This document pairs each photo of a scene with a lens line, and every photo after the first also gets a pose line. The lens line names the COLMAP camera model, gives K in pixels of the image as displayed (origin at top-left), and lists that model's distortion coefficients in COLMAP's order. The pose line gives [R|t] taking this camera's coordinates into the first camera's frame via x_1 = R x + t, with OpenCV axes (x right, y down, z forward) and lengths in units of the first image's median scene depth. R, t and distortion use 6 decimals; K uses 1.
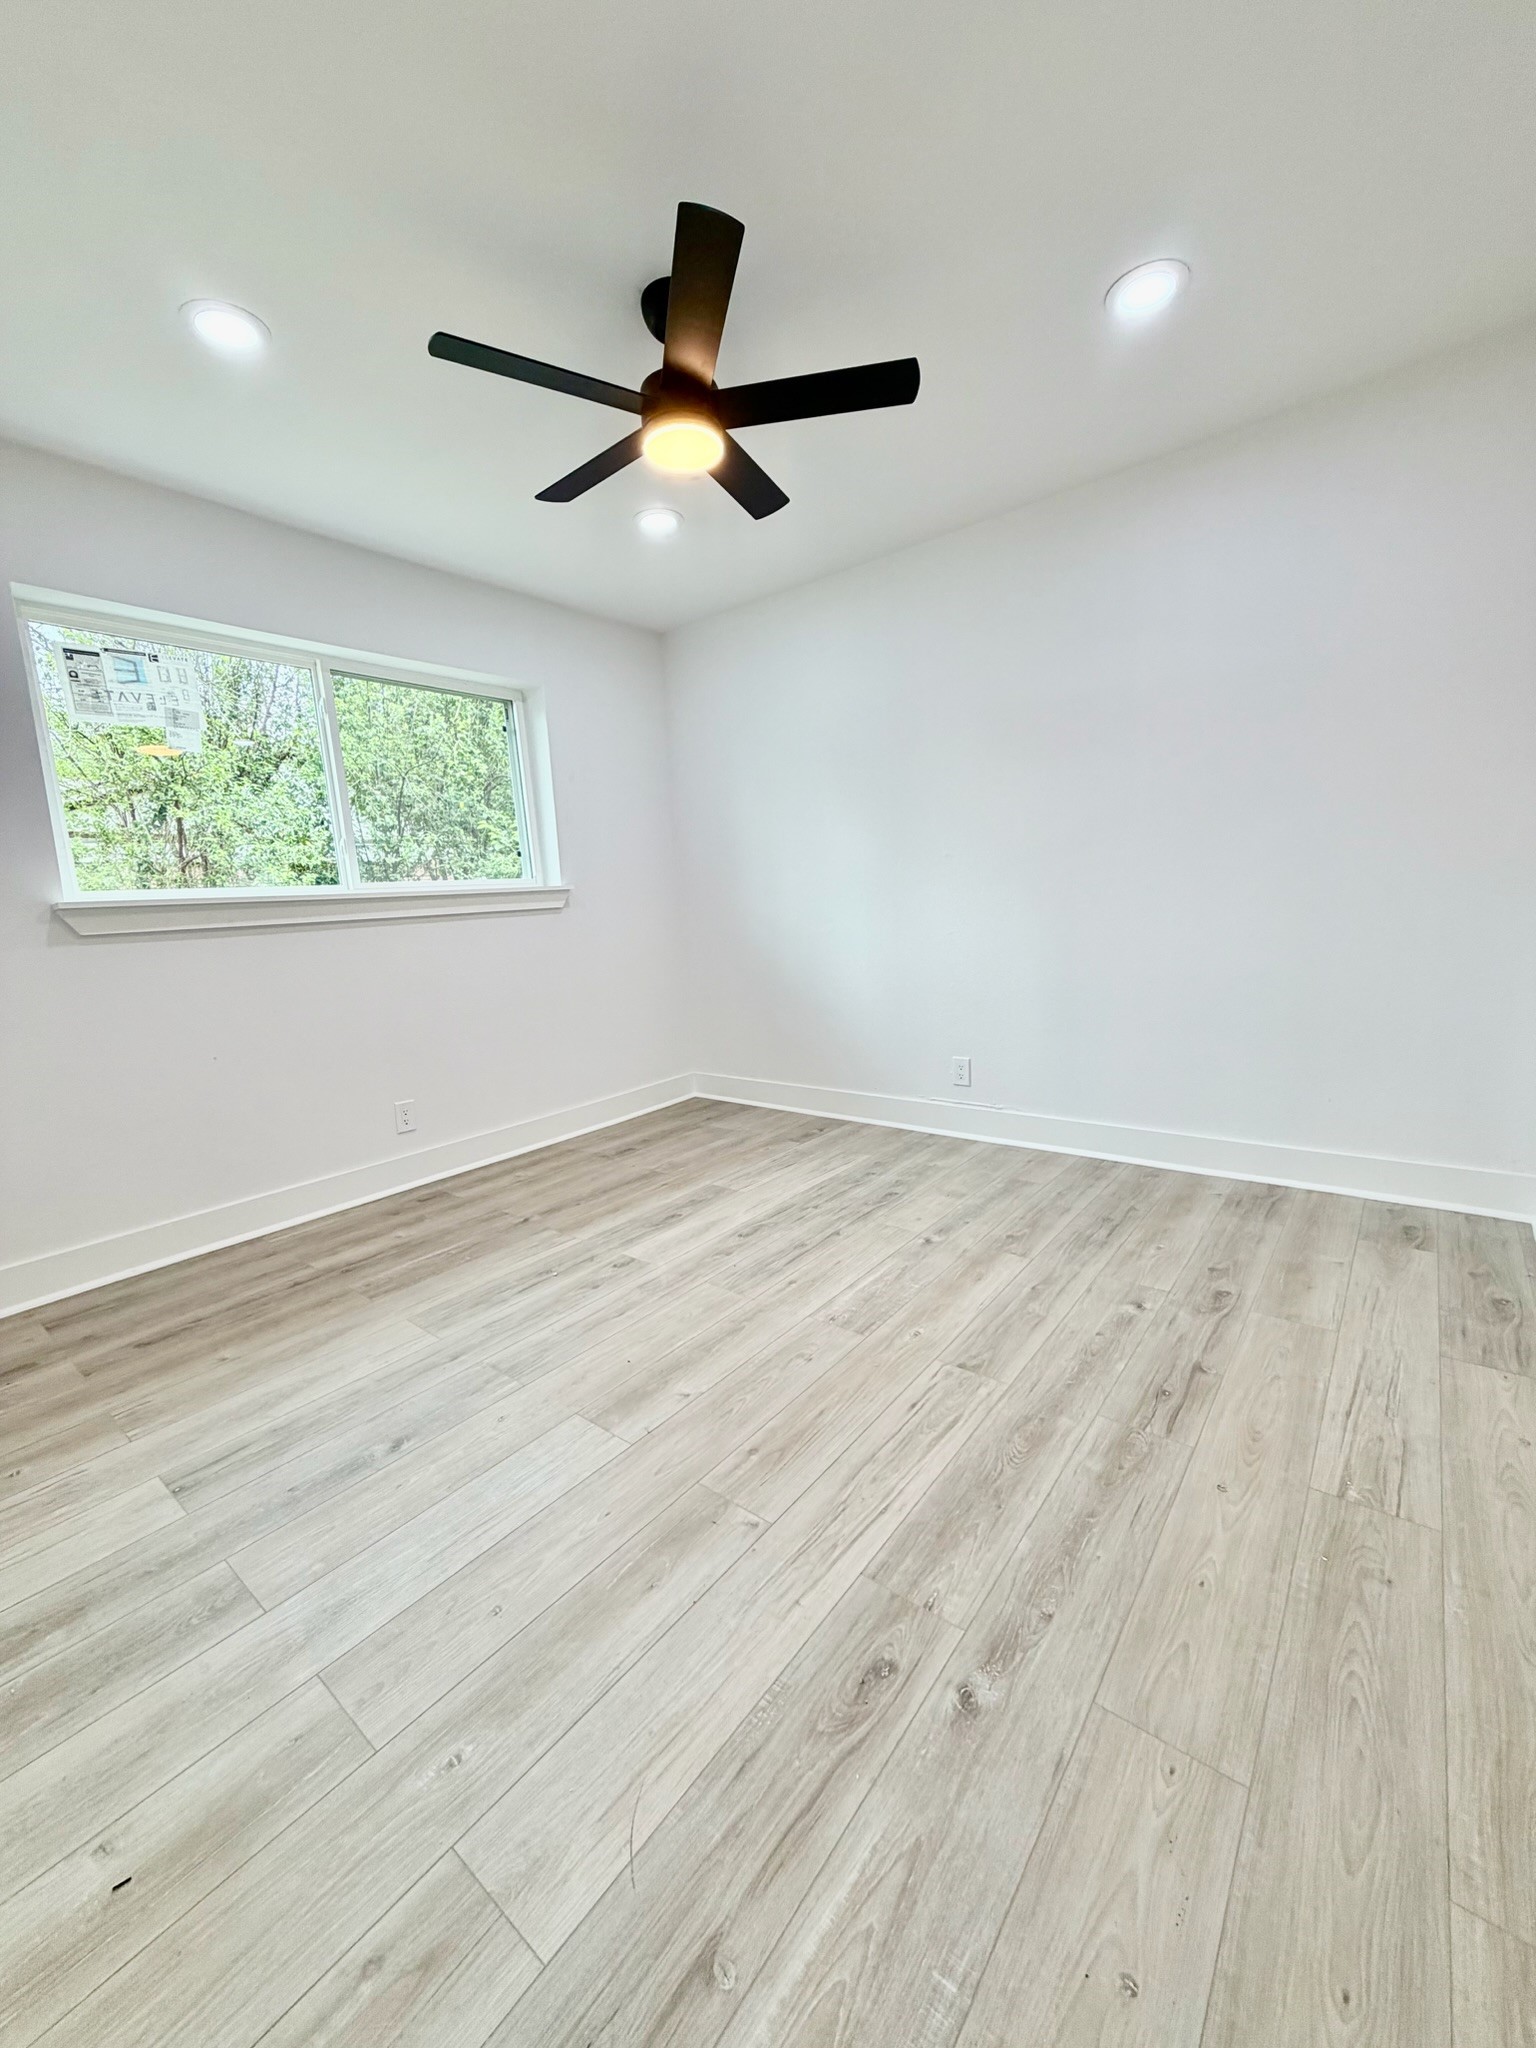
lens RADIAL K [[815.2, 0, 768.0], [0, 815.2, 1024.0], [0, 0, 1]] dist [-0.000533, -0.000049]
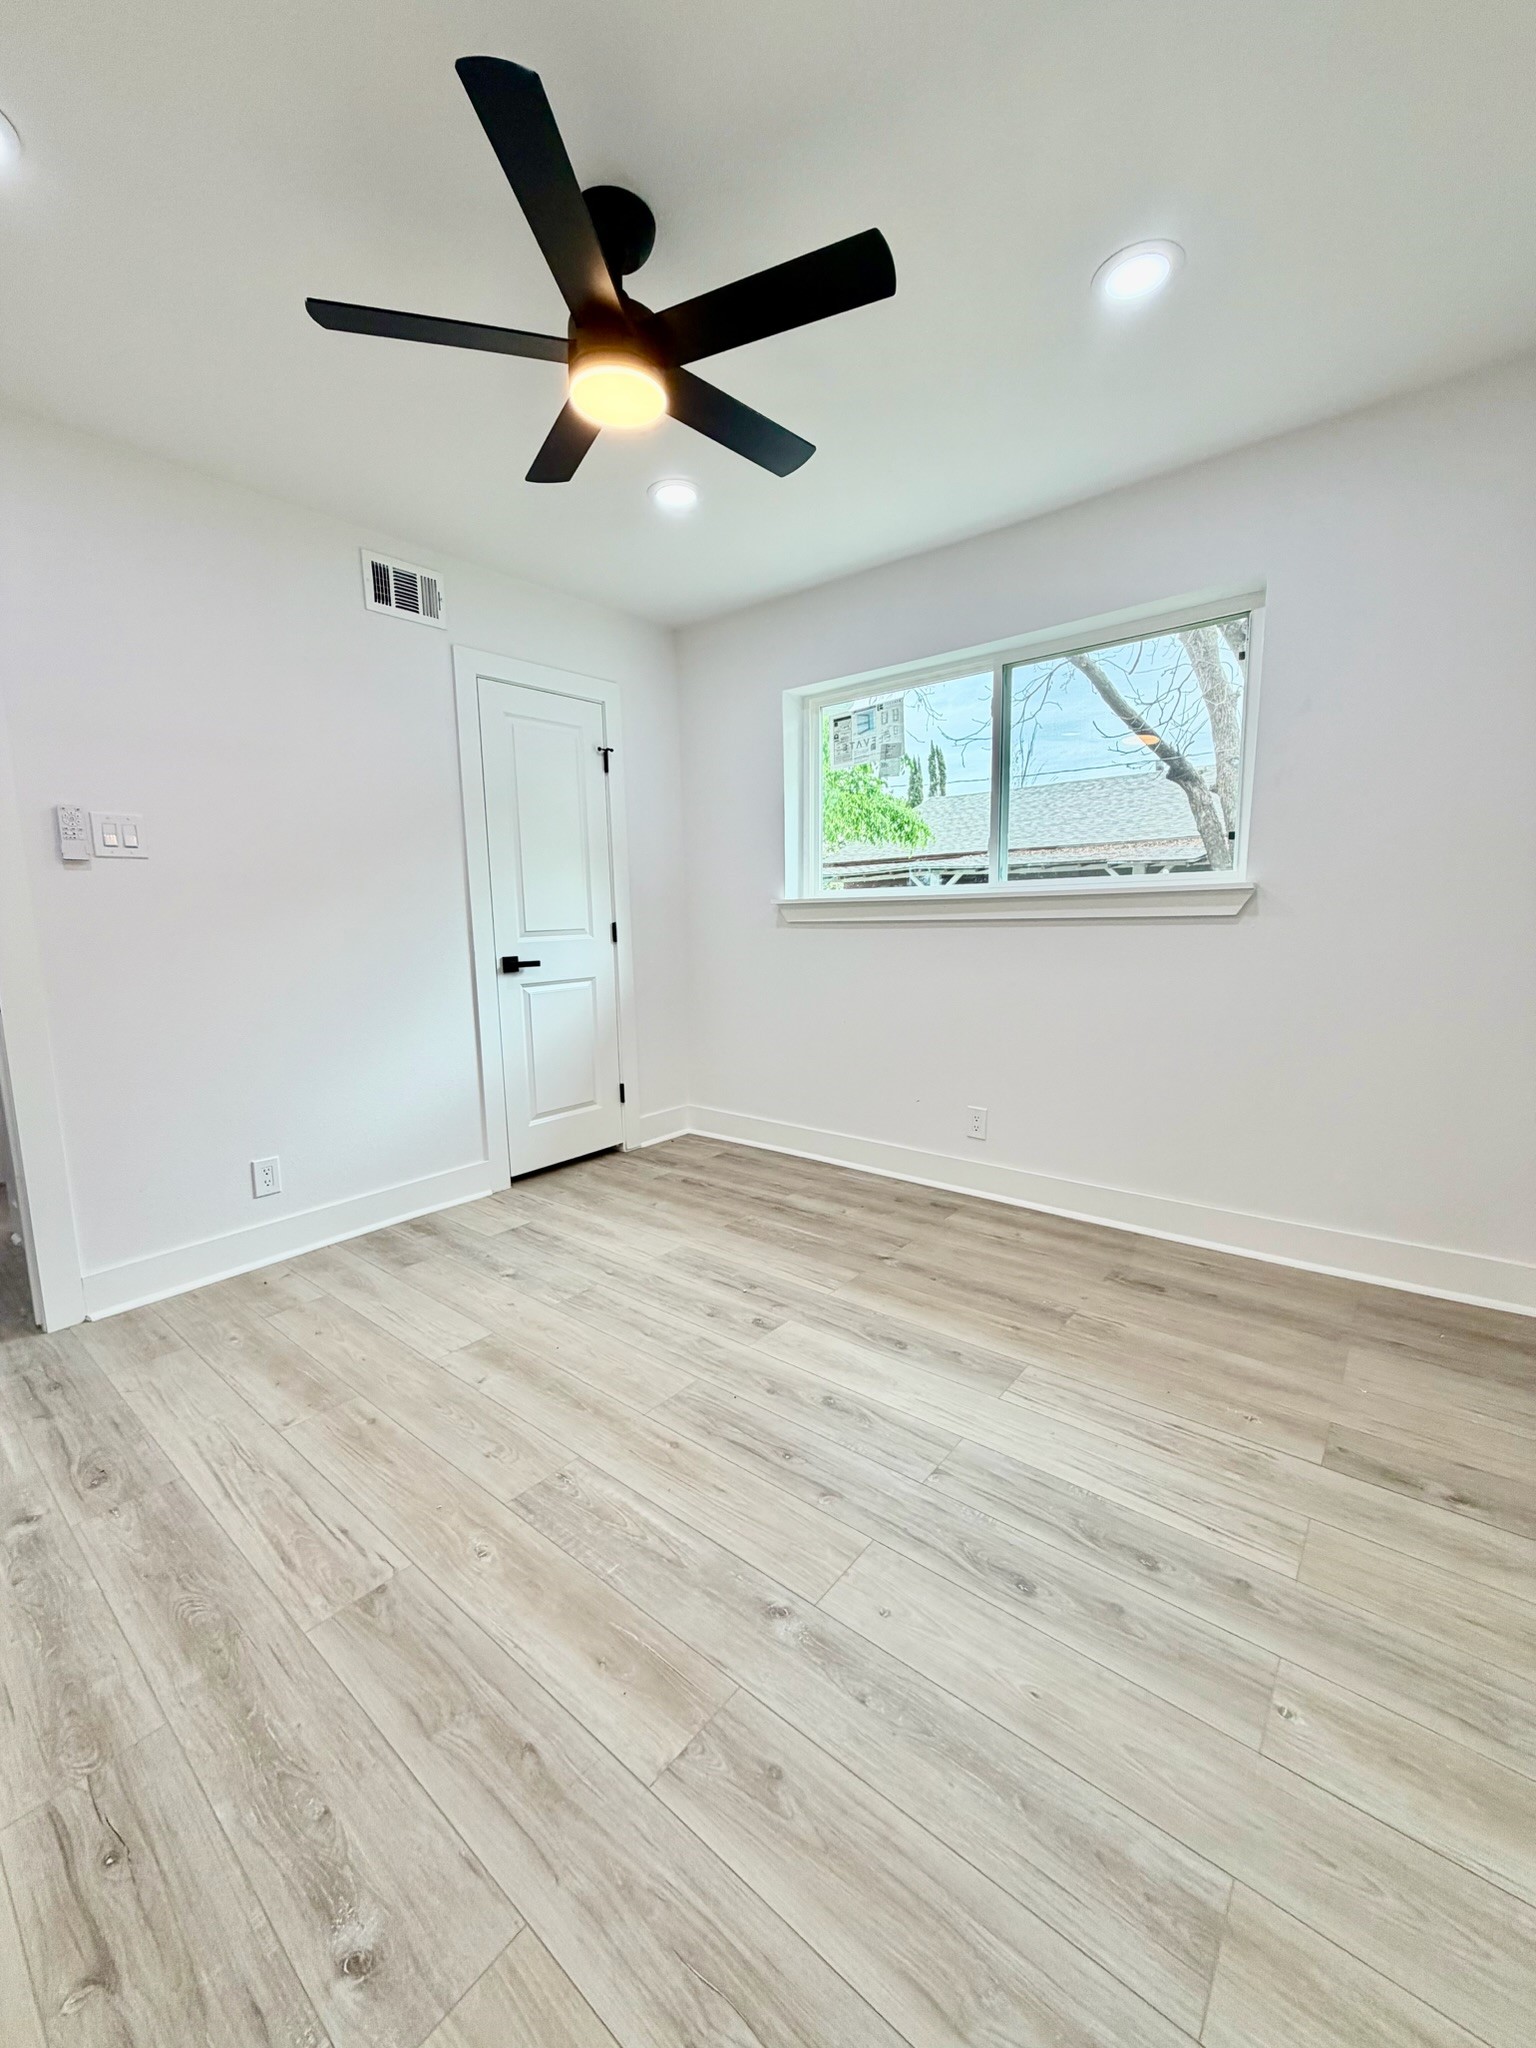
lens RADIAL K [[815.2, 0, 768.0], [0, 815.2, 1024.0], [0, 0, 1]] dist [-0.000533, -0.000049]
pose [[-0.010995, 0.191339, -0.981463, 0.692482], [-0.131768, 0.972685, 0.191104, -0.218076], [0.991220, 0.131427, 0.014518, 1.016830]]
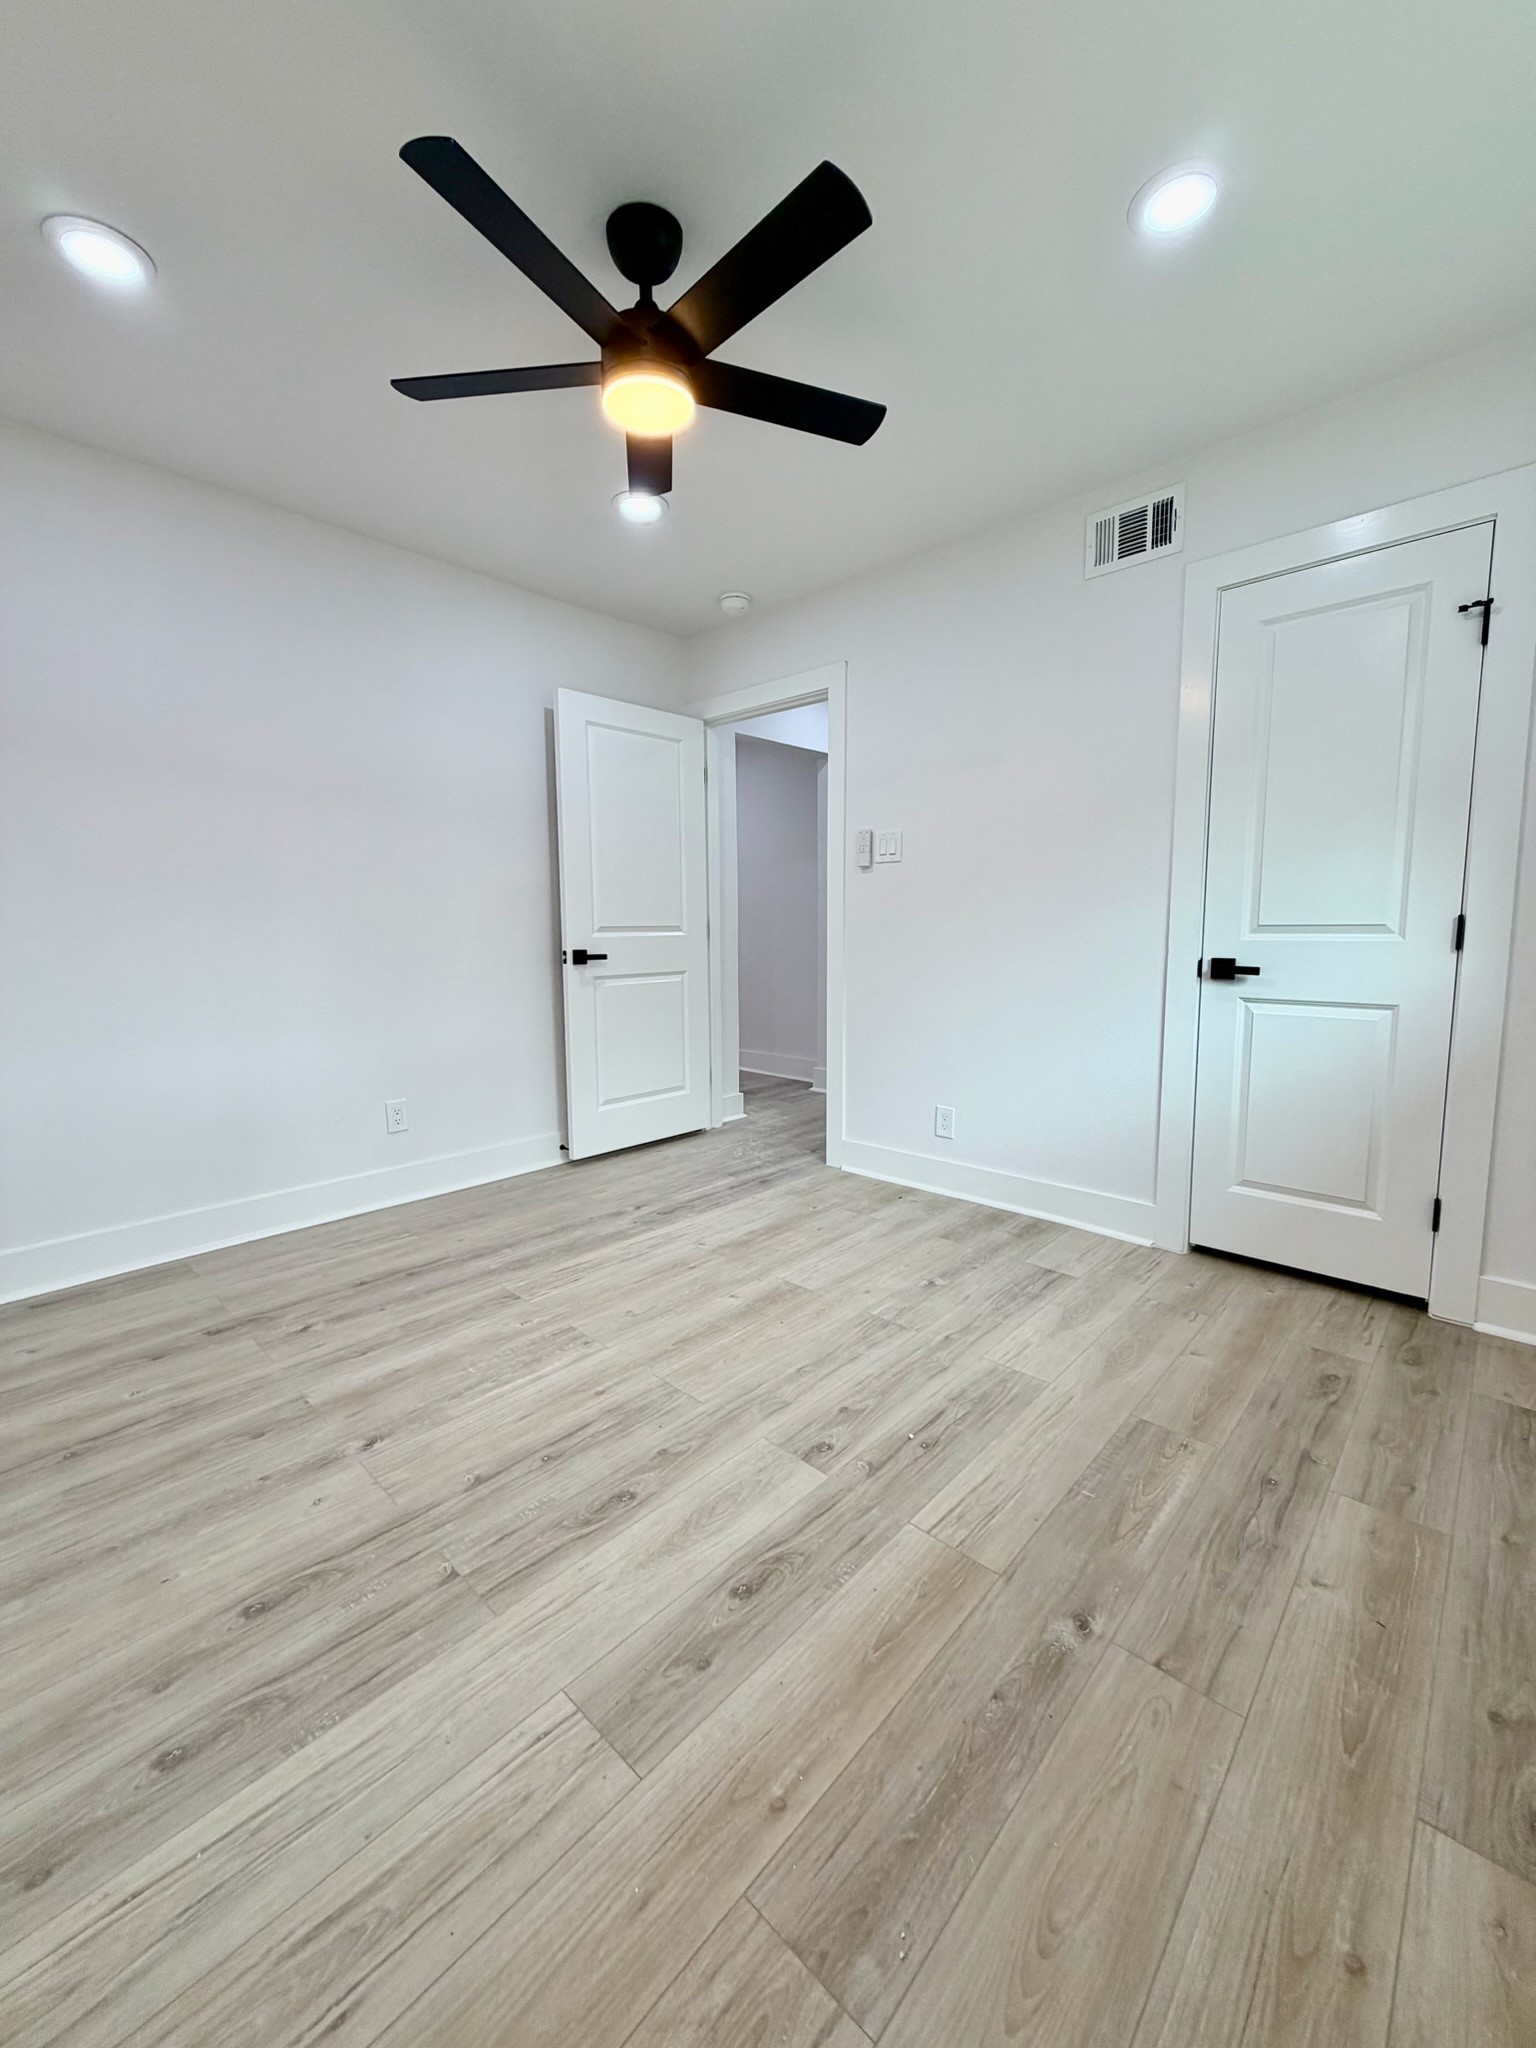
lens RADIAL K [[815.2, 0, 768.0], [0, 815.2, 1024.0], [0, 0, 1]] dist [-0.000533, -0.000049]
pose [[-0.995315, 0.050132, 0.082675, -0.224320], [0.070811, 0.960181, 0.270256, -0.248892], [-0.065834, 0.274844, -0.959232, 1.664688]]
